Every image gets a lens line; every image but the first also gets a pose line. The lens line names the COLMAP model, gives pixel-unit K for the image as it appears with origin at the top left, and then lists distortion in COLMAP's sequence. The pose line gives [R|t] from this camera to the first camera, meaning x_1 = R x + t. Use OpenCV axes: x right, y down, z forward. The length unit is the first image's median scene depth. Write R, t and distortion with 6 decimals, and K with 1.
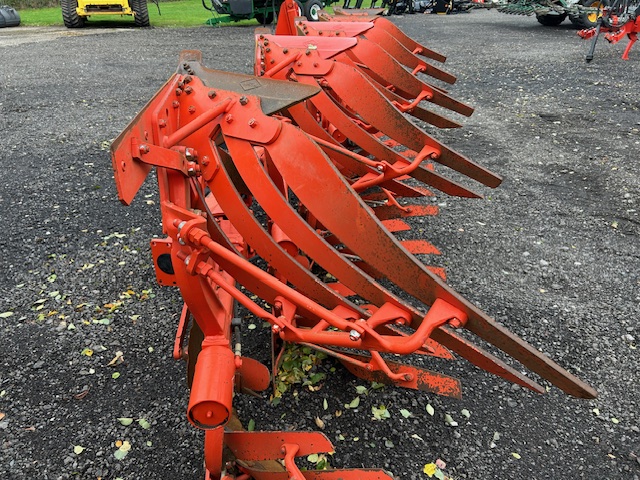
lens RADIAL K [[475.5, 0, 315.9], [0, 475.5, 243.6], [0, 0, 1]] dist [0.060853, -0.068267]
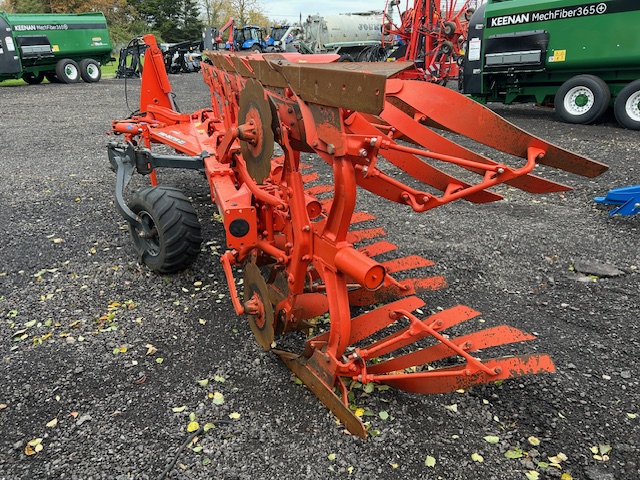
lens RADIAL K [[475.5, 0, 315.9], [0, 475.5, 243.6], [0, 0, 1]] dist [0.060853, -0.068267]
pose [[0.896082, -0.159326, 0.414310, -0.430827], [0.204048, 0.976754, -0.065702, 0.136486], [-0.394210, 0.143414, 0.907761, -0.126915]]
